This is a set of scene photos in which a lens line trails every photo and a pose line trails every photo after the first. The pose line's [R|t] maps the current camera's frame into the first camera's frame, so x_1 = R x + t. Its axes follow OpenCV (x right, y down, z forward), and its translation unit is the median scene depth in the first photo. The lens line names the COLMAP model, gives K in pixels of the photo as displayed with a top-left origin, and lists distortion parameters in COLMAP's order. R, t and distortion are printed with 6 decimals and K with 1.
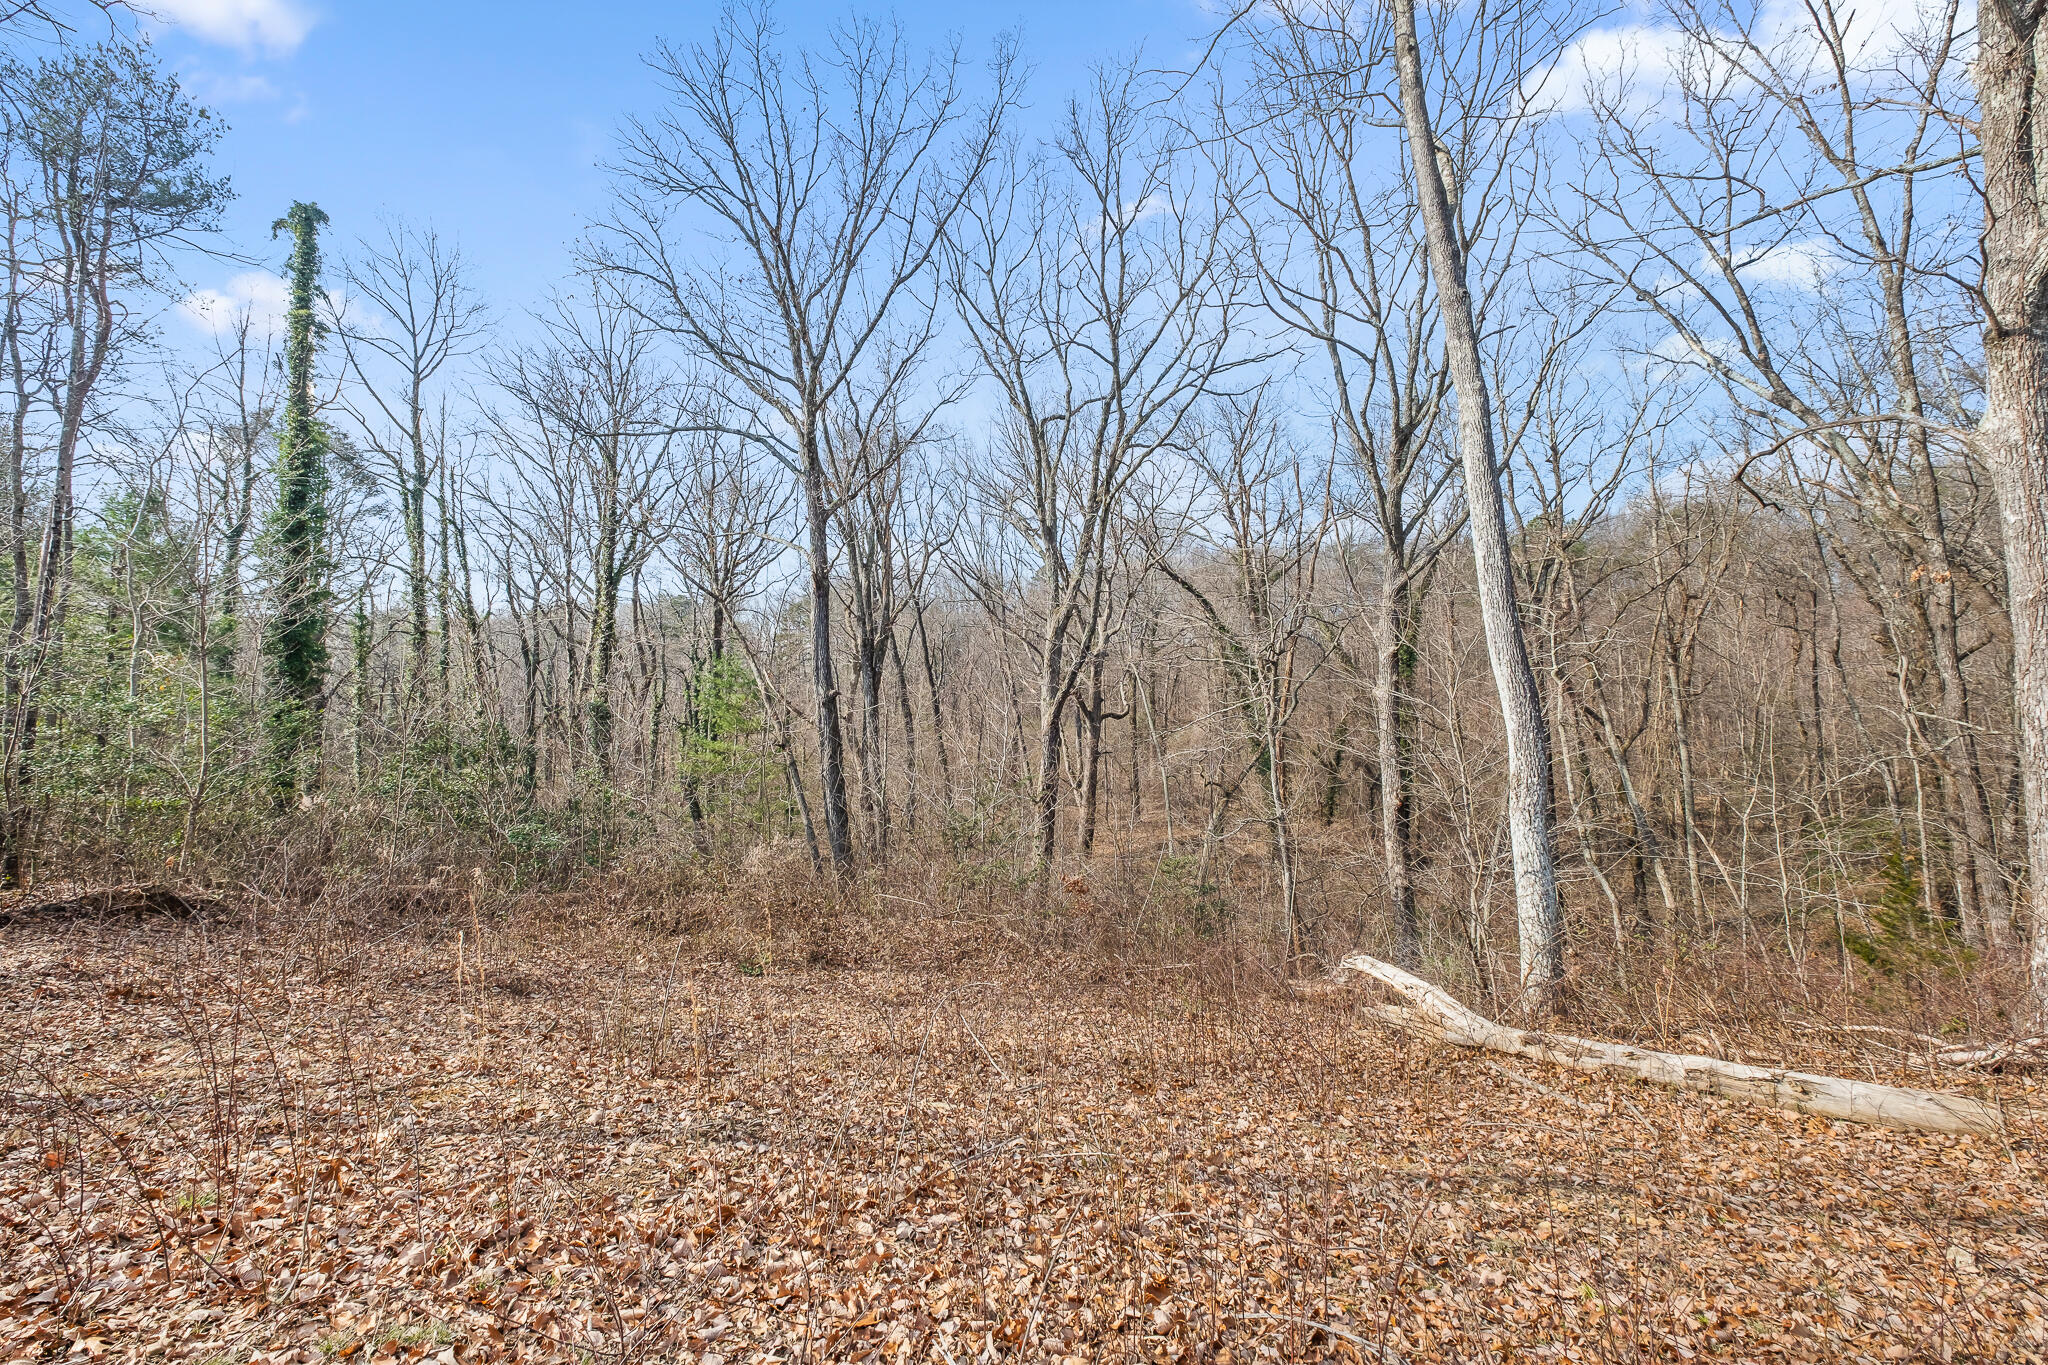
lens RADIAL K [[888.3, 0, 1011.5], [0, 888.3, 680.5], [0, 0, 1]] dist [0.001258, -0.000932]
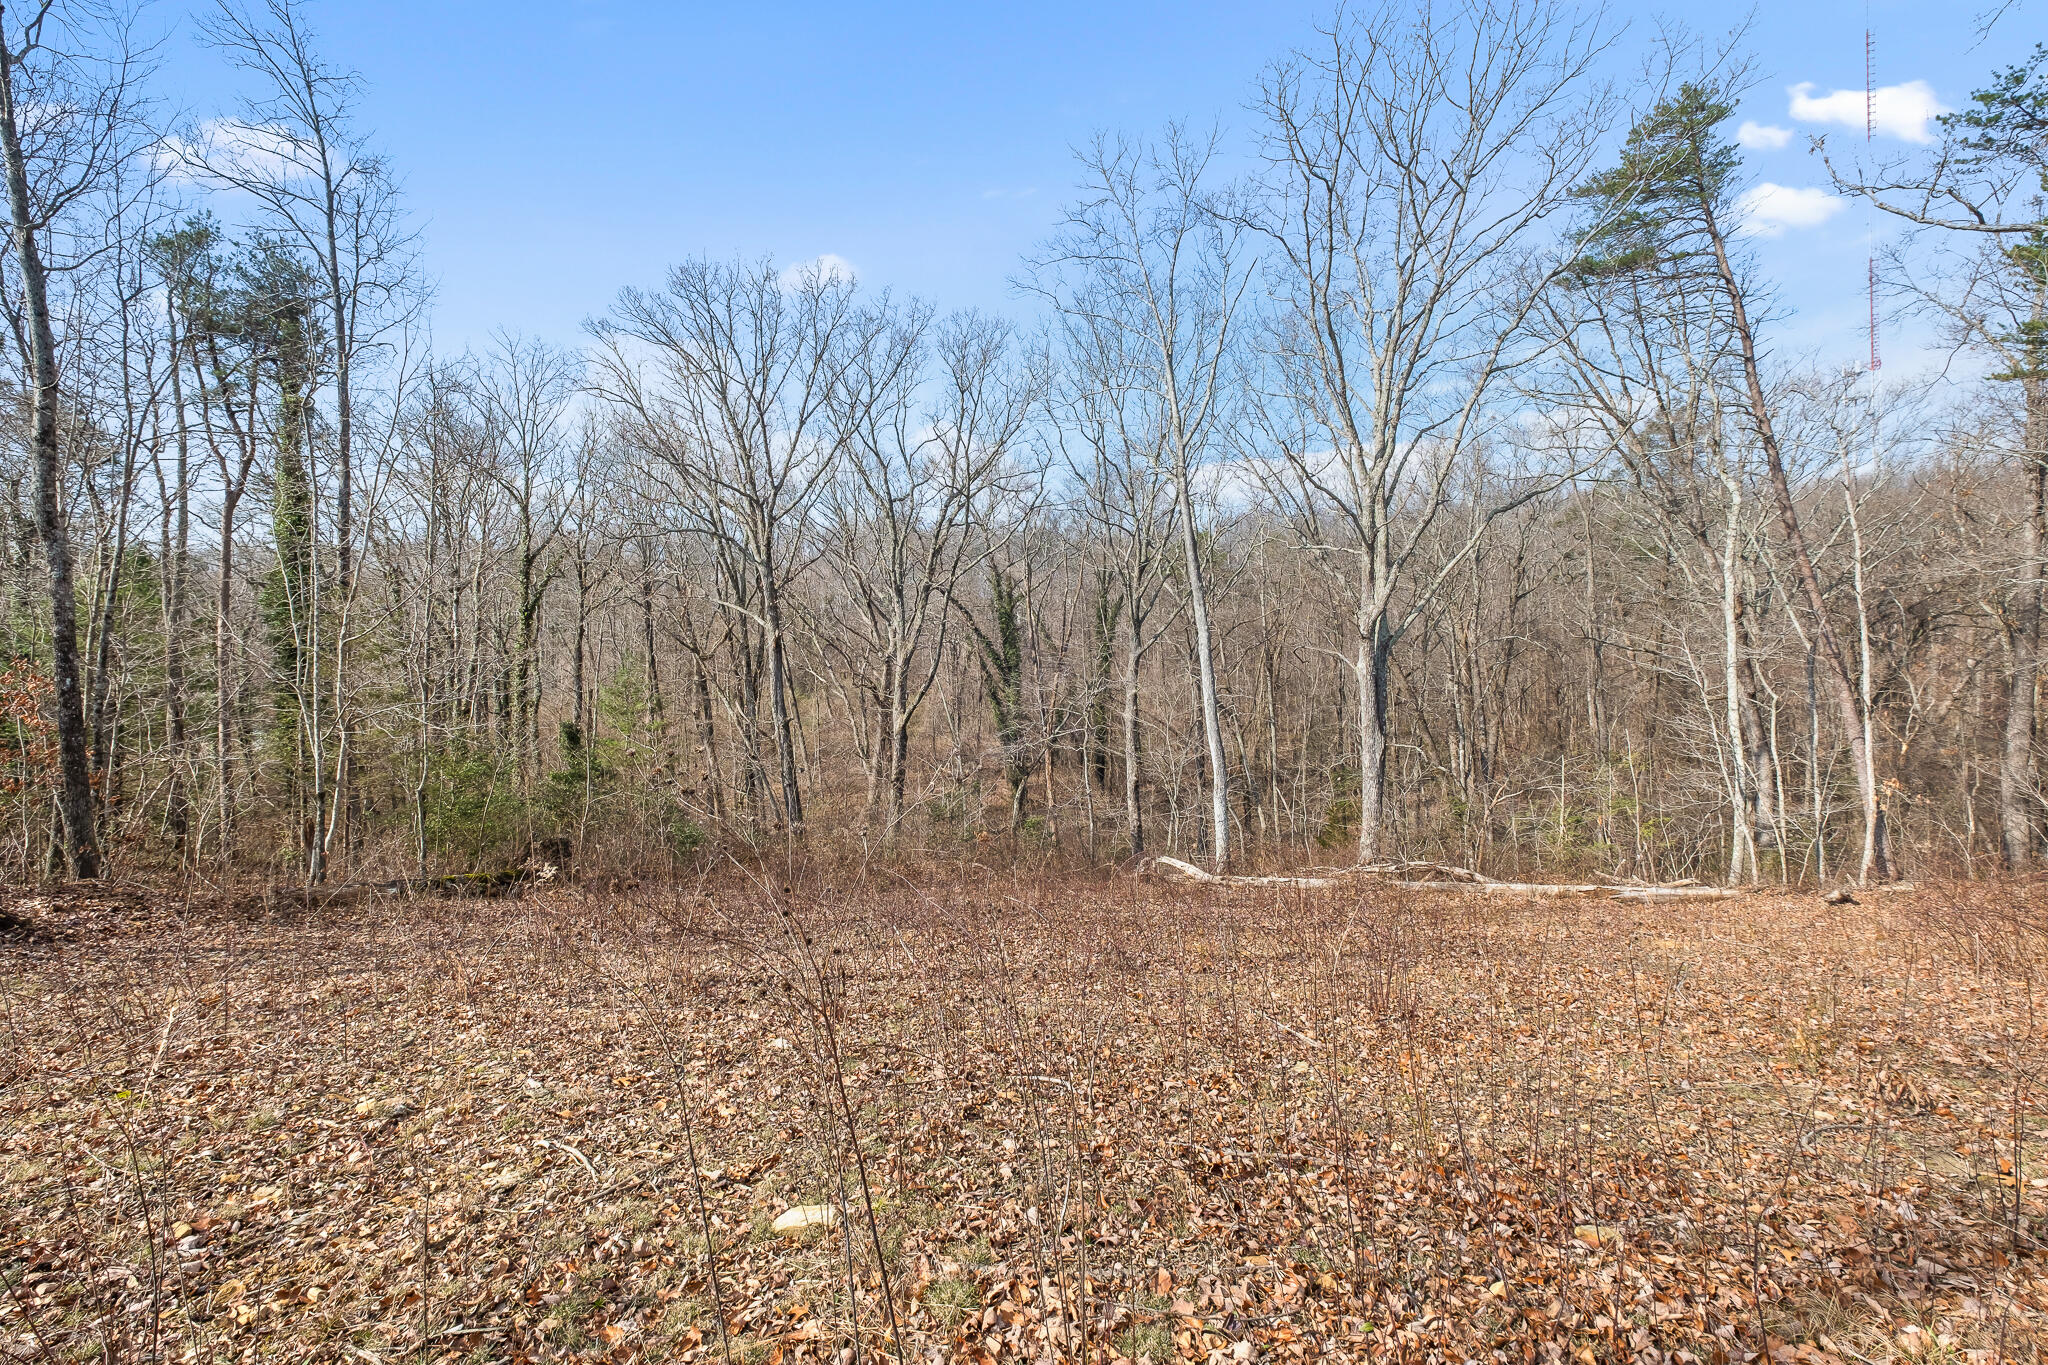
lens RADIAL K [[888.3, 0, 1018.5], [0, 888.3, 669.8], [0, 0, 1]] dist [0.001258, -0.000932]
pose [[0.934070, -0.001763, 0.357087, -0.360807], [-0.014306, 0.999000, 0.042355, -0.131738], [-0.356804, -0.044671, 0.933110, -0.483838]]
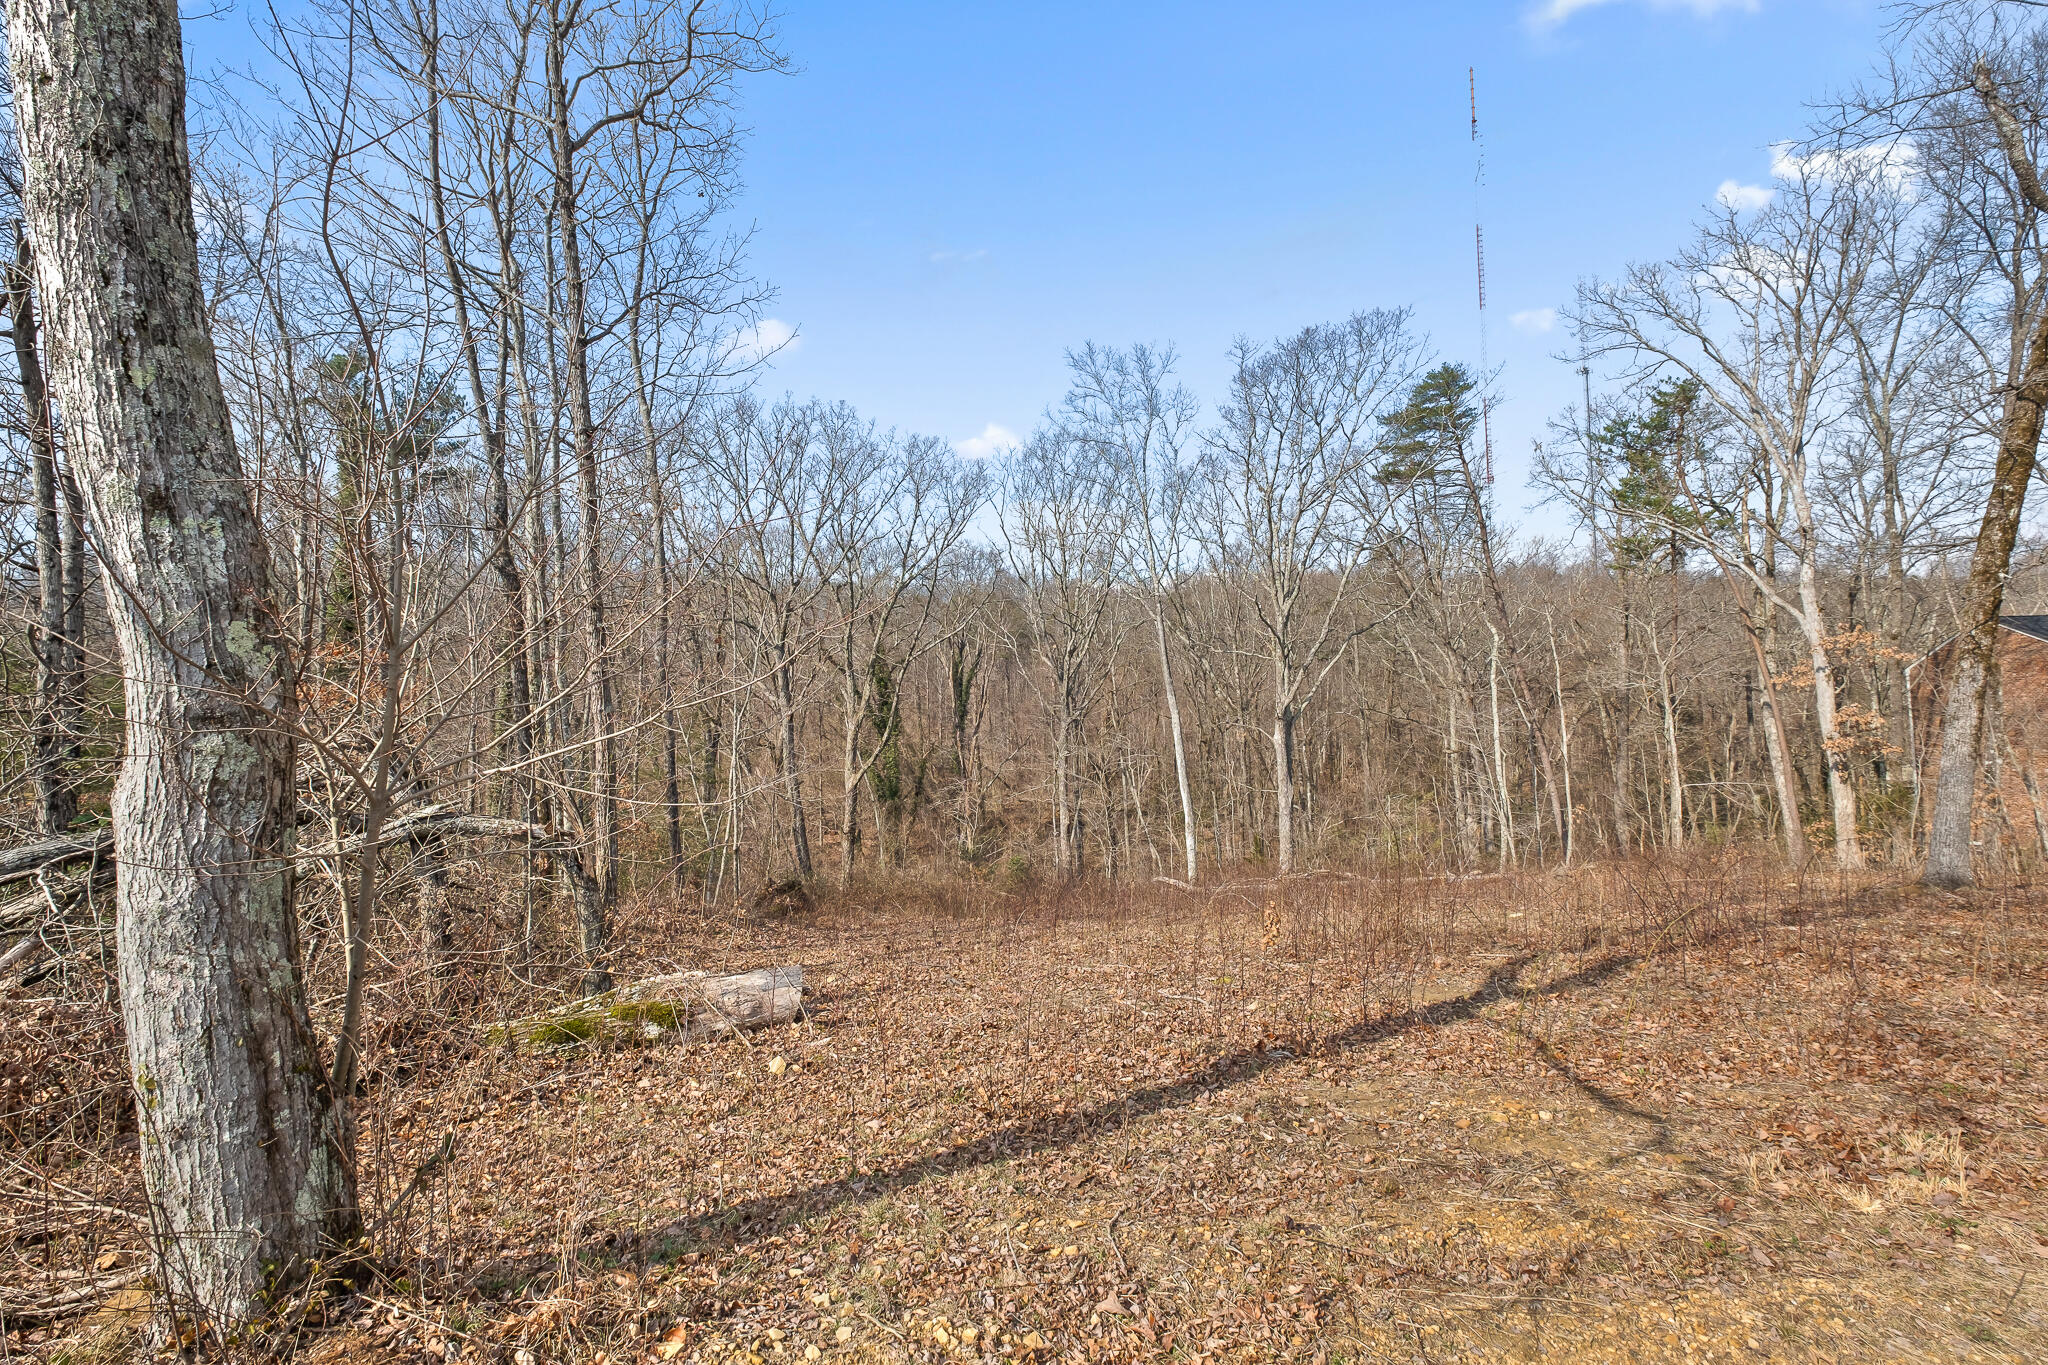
lens RADIAL K [[888.3, 0, 1024.9], [0, 888.3, 677.5], [0, 0, 1]] dist [0.001258, -0.000932]
pose [[0.791126, 0.023371, 0.611206, -0.883699], [-0.024291, 0.999682, -0.006783, -0.180303], [-0.611170, -0.009481, 0.791443, -0.593425]]
